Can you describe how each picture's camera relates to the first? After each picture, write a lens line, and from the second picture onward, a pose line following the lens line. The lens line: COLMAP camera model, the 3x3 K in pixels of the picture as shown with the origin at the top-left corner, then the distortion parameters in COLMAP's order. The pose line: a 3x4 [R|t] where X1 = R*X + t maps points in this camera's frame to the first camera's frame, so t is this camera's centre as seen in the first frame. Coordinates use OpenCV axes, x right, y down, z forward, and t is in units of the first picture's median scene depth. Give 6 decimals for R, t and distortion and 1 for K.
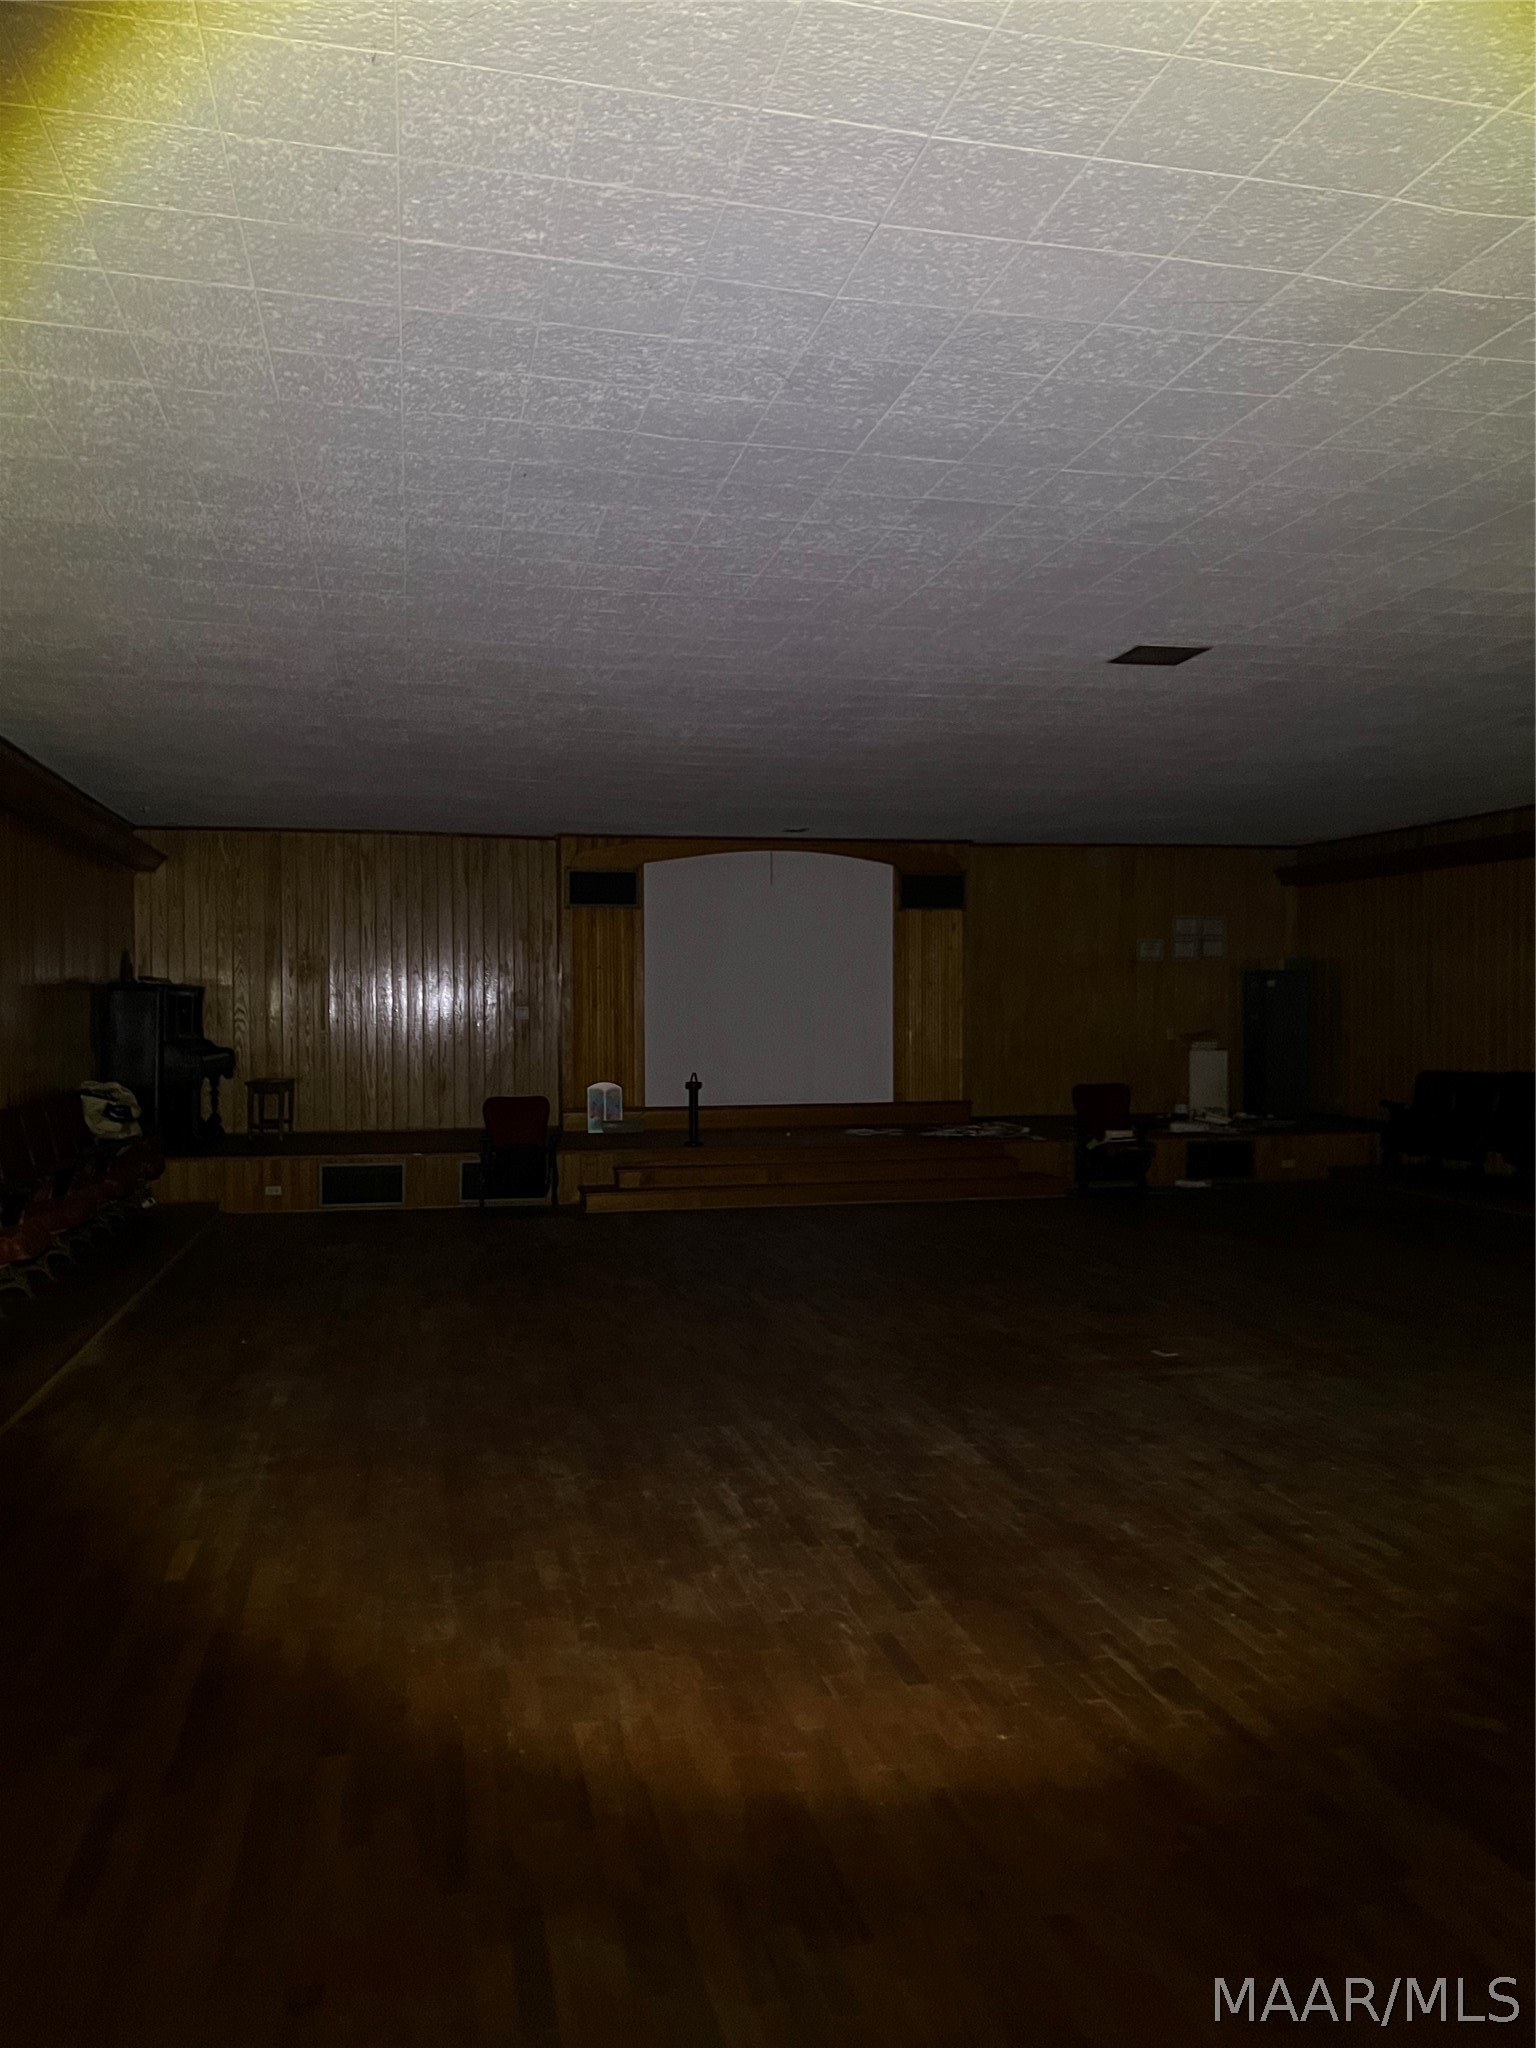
lens RADIAL K [[1553.7, 0, 752.5], [0, 1553.7, 1024.5], [0, 0, 1]] dist [0.064988, -0.081670]
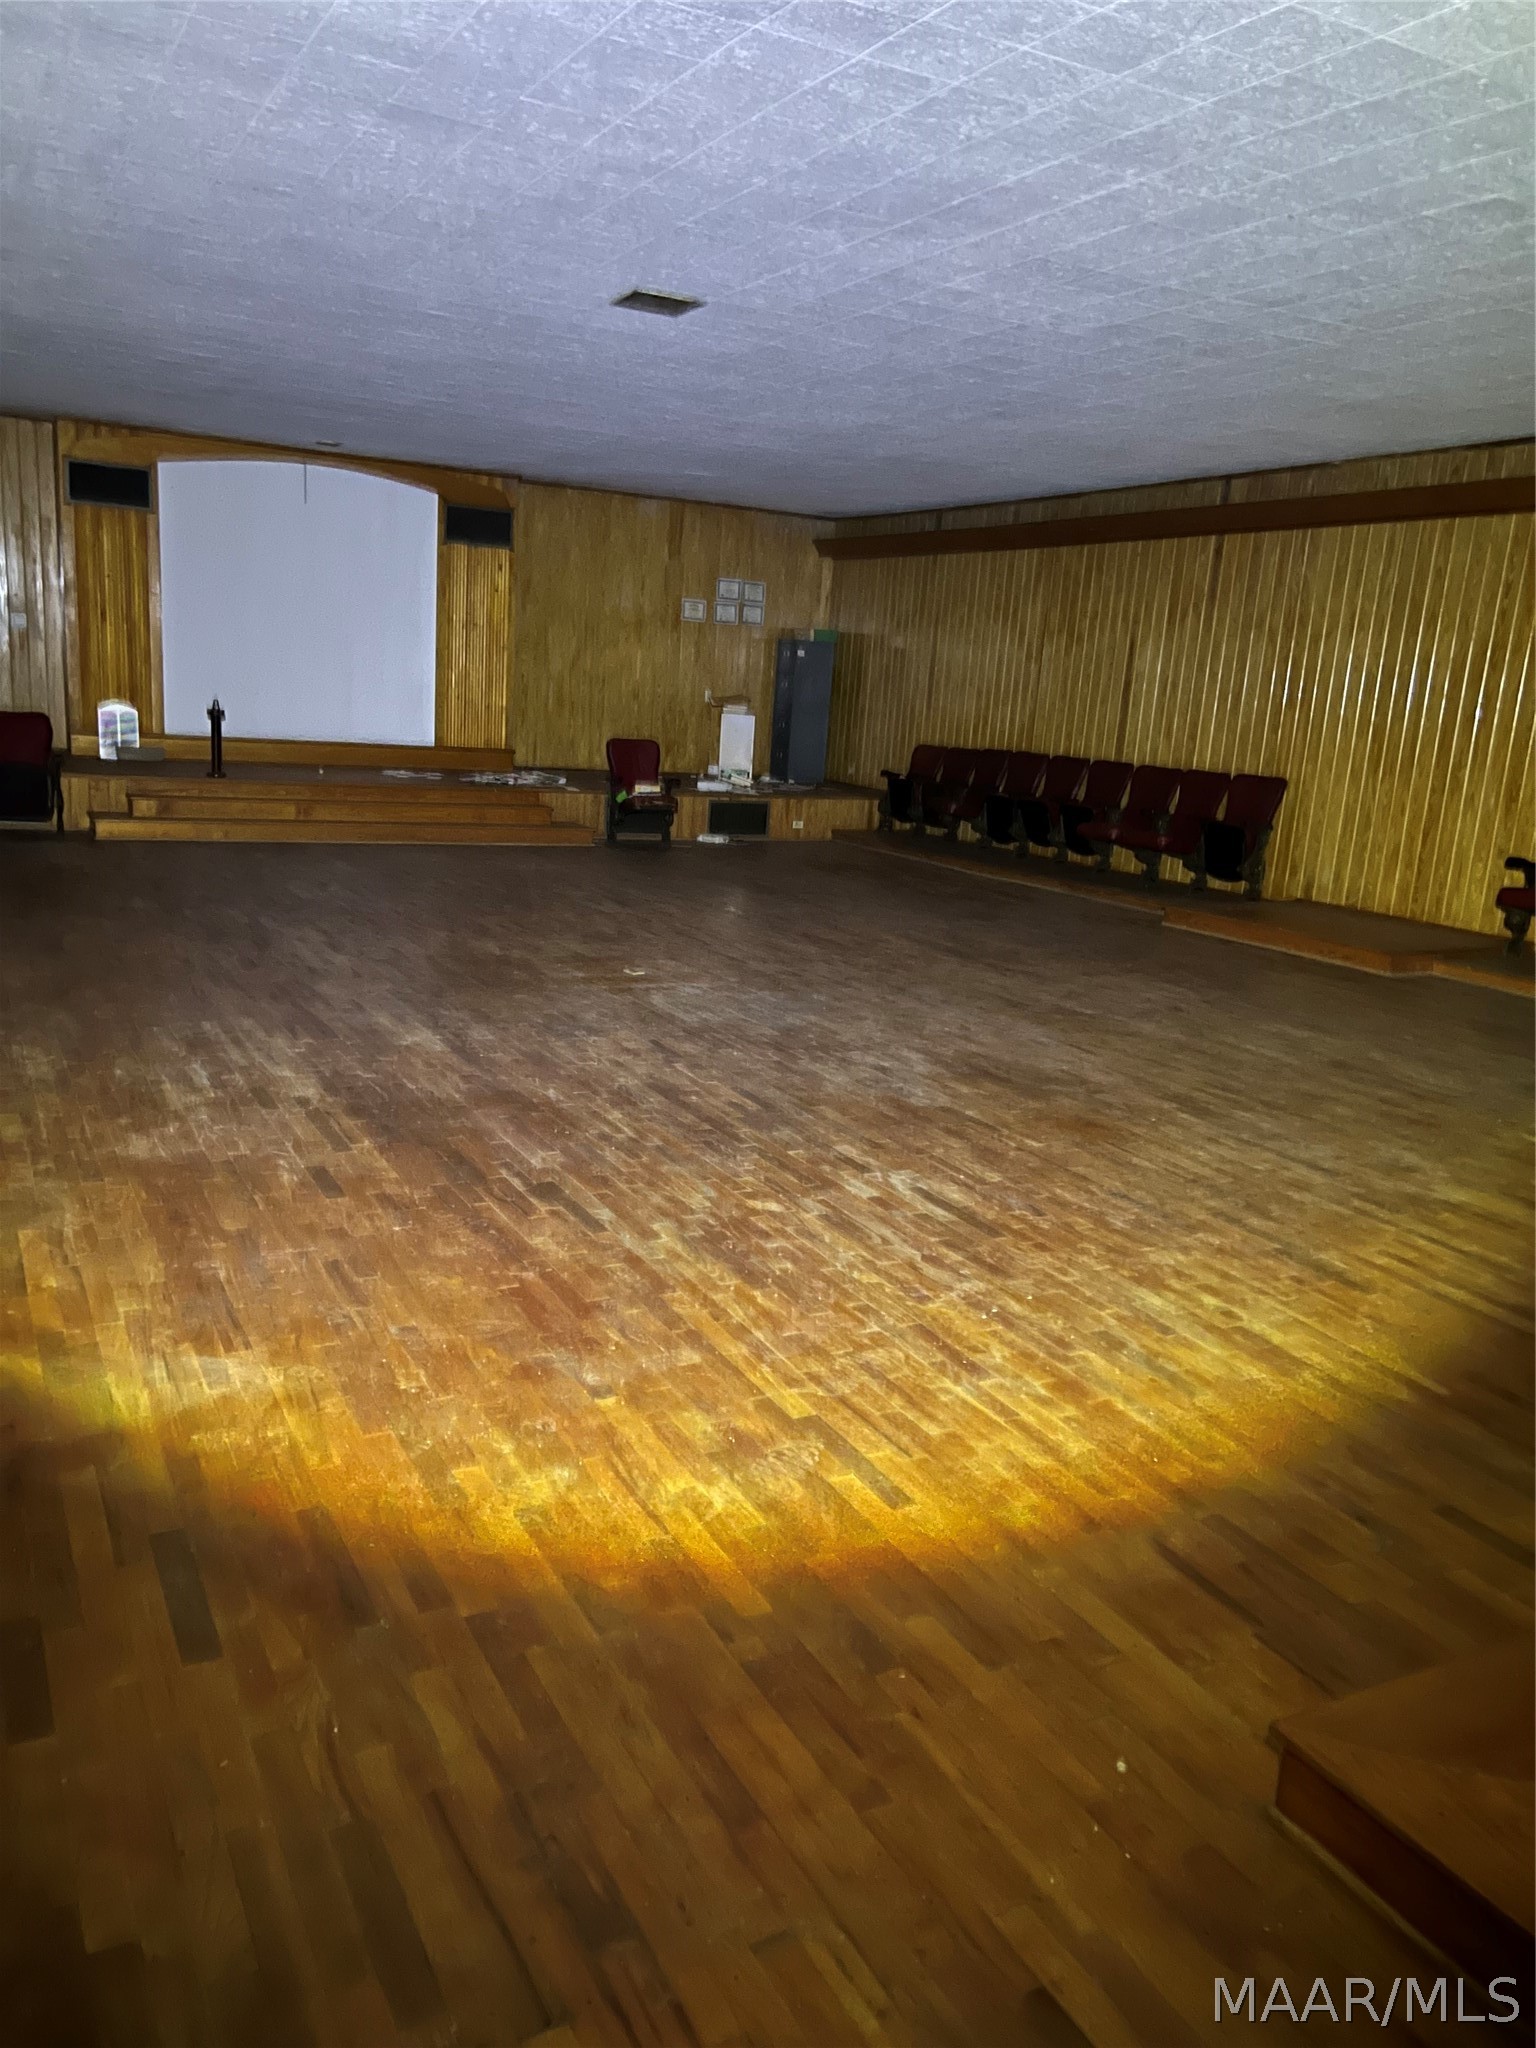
lens RADIAL K [[1553.7, 0, 780.2], [0, 1553.7, 1052.6], [0, 0, 1]] dist [0.064988, -0.081670]
pose [[0.959299, 0.004131, 0.282362, 0.043292], [-0.069246, 0.972807, 0.221026, 0.009219], [-0.273771, -0.231582, 0.933498, -0.092519]]
